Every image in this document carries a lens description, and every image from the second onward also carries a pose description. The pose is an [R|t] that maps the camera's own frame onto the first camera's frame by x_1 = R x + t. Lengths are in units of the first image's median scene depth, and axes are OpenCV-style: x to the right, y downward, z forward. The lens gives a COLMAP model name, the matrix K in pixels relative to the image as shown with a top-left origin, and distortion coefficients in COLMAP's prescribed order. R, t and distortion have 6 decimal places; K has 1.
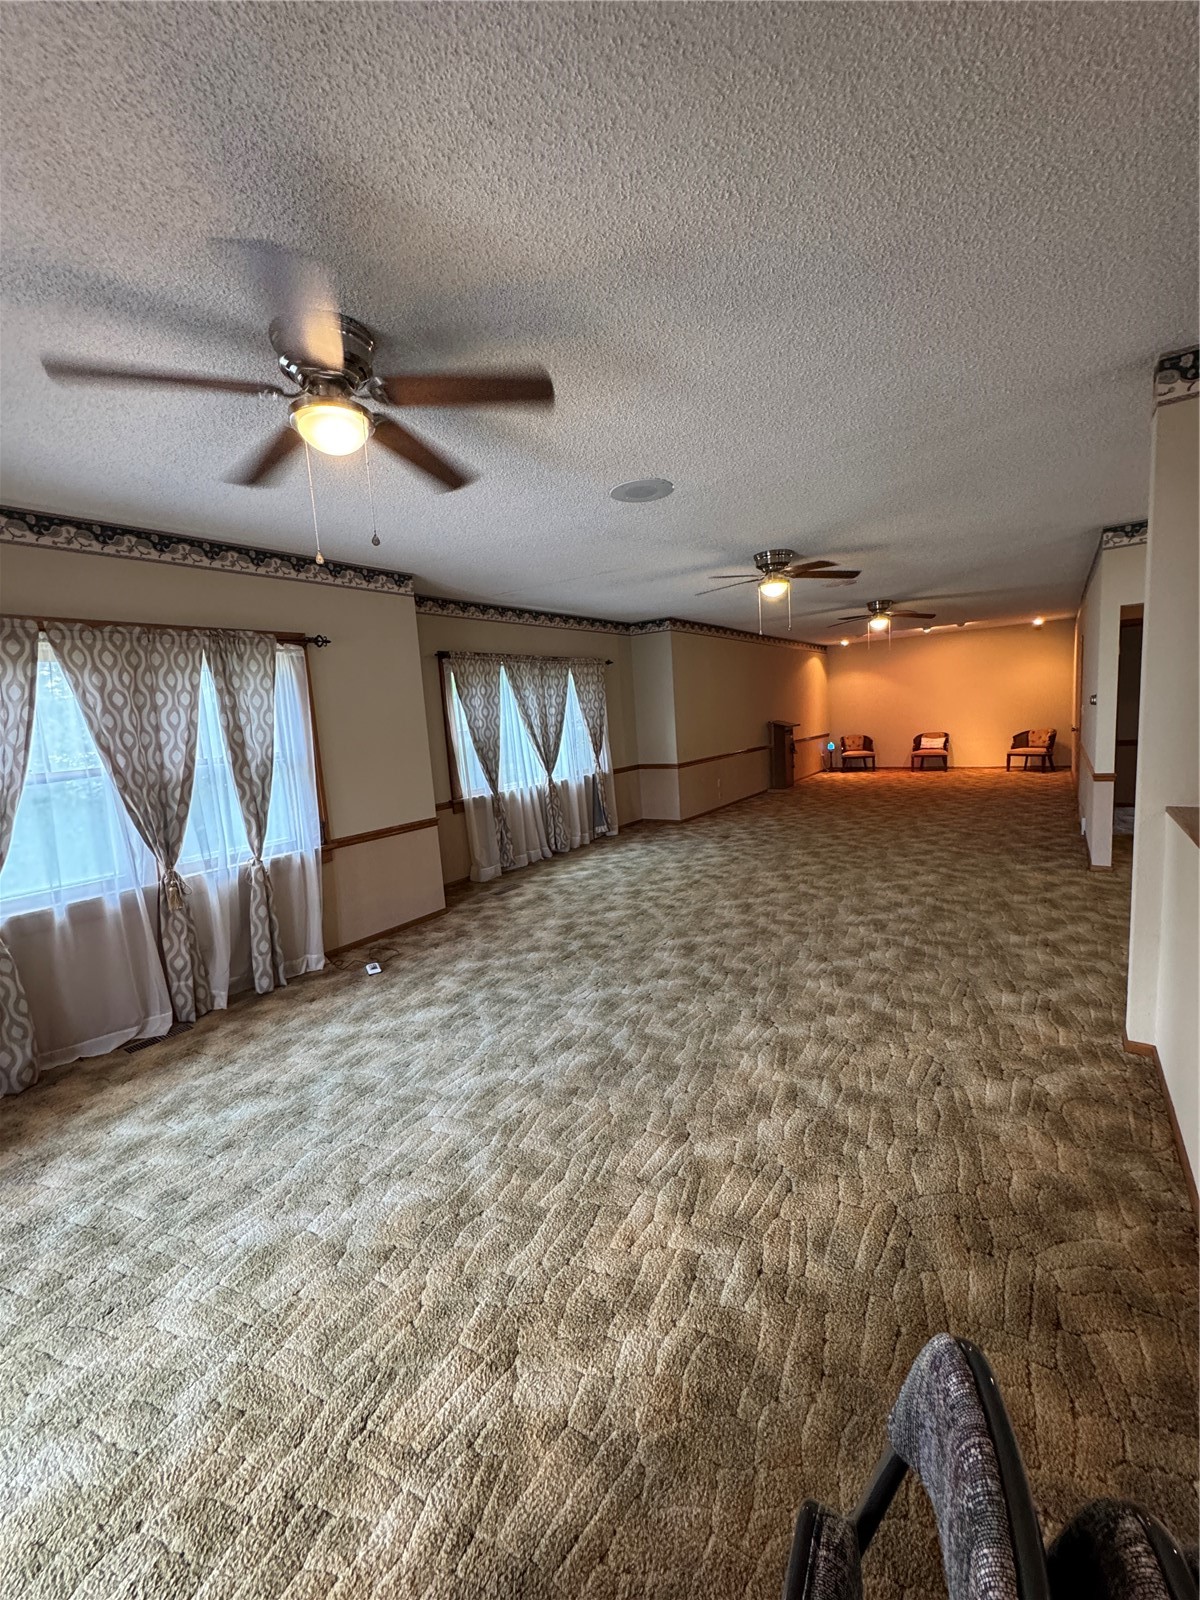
lens RADIAL K [[637.9, 0, 603.6], [0, 637.9, 797.1], [0, 0, 1]] dist [-0.005061, -0.000052]
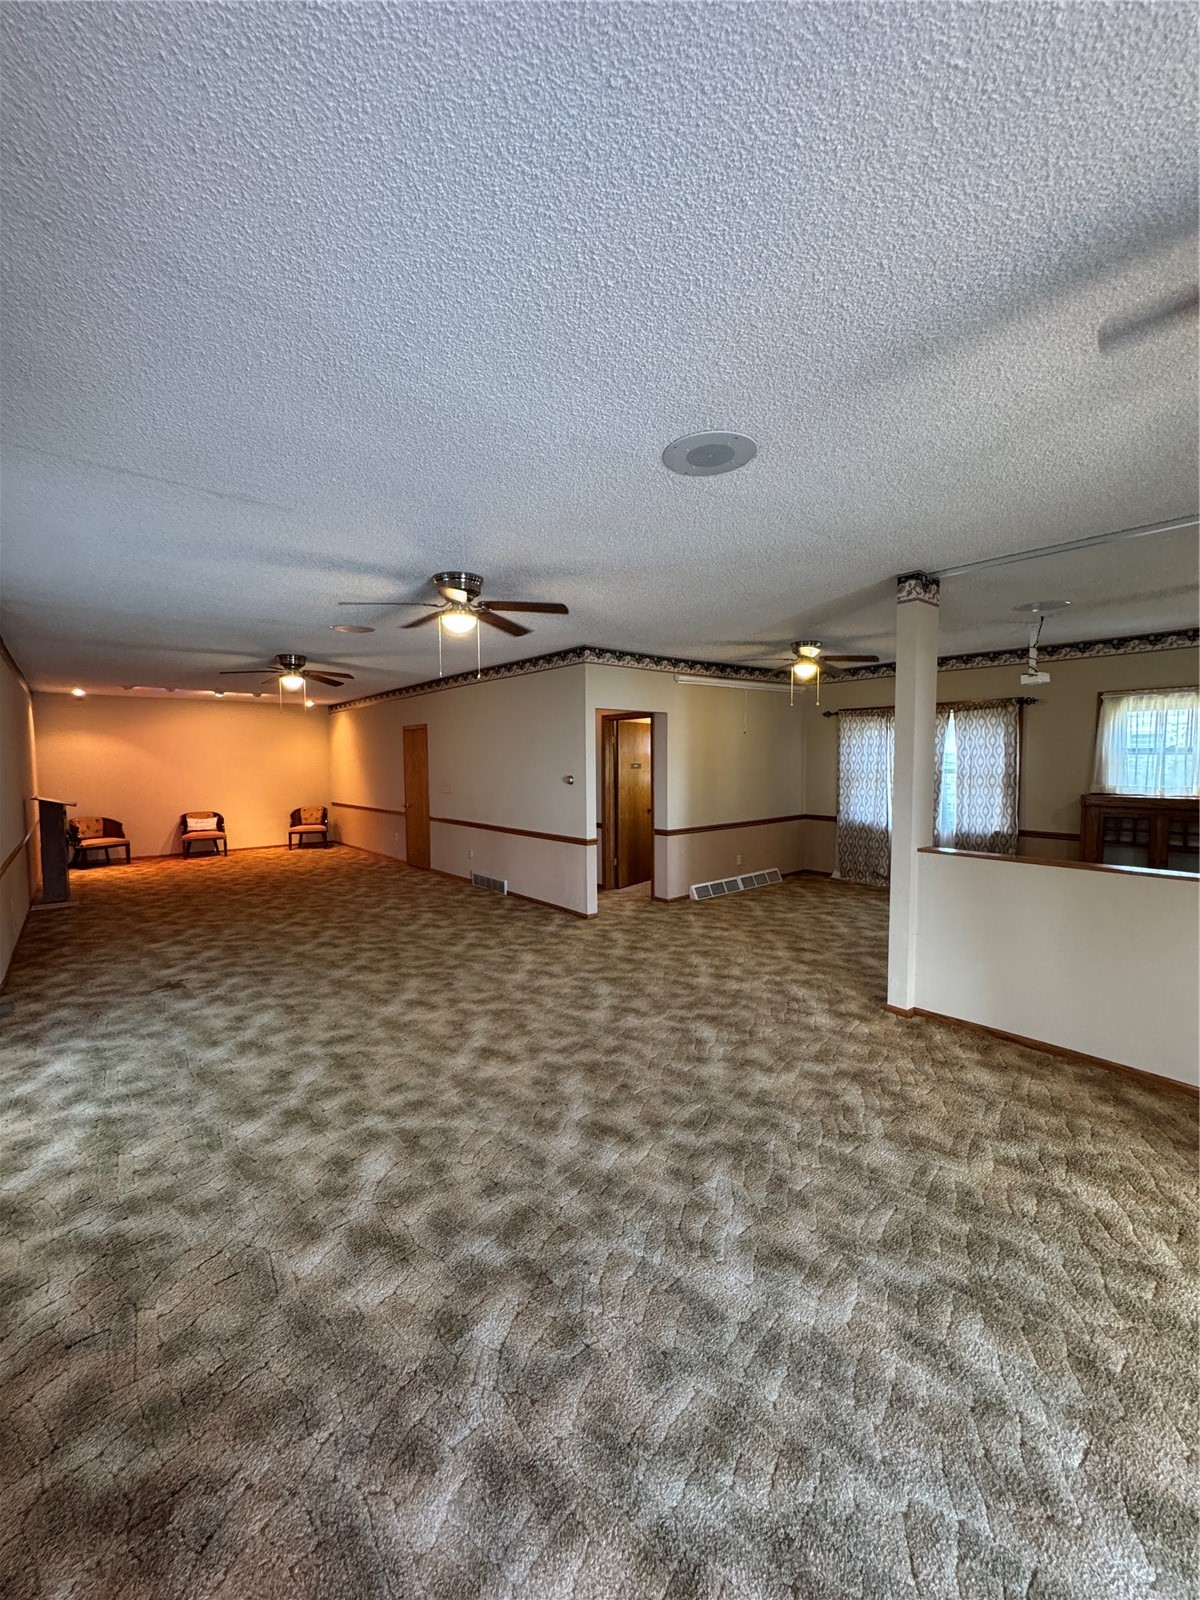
lens RADIAL K [[637.9, 0, 603.6], [0, 637.9, 797.1], [0, 0, 1]] dist [-0.005061, -0.000052]
pose [[0.277457, 0.007028, 0.960712, -0.467099], [0.113791, 0.992694, -0.040125, -0.074894], [-0.953975, 0.120453, 0.274630, 0.720534]]
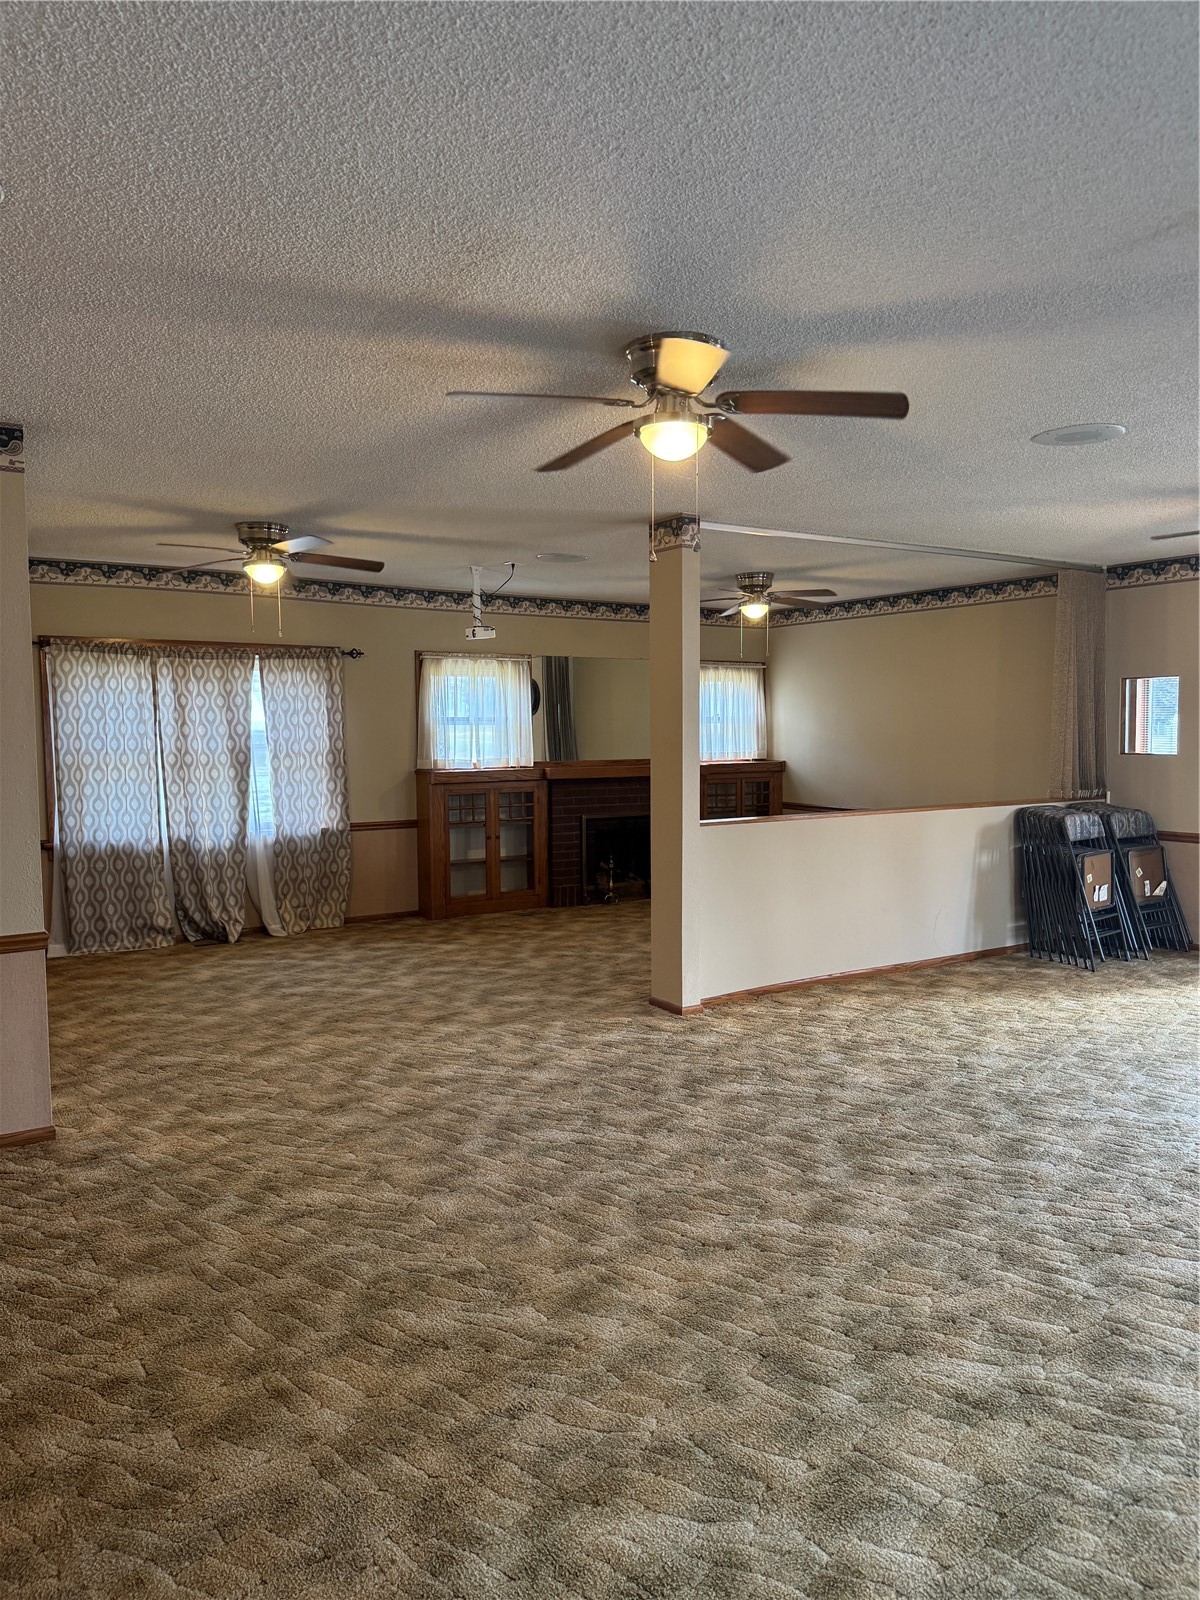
lens RADIAL K [[1117.1, 0, 598.3], [0, 1117.1, 795.1], [0, 0, 1]] dist [0.056959, -0.055439]
pose [[-0.922683, 0.048599, 0.382483, 0.068585], [0.117509, 0.980274, 0.158918, -0.261370], [-0.367215, 0.191577, -0.910193, 1.855702]]
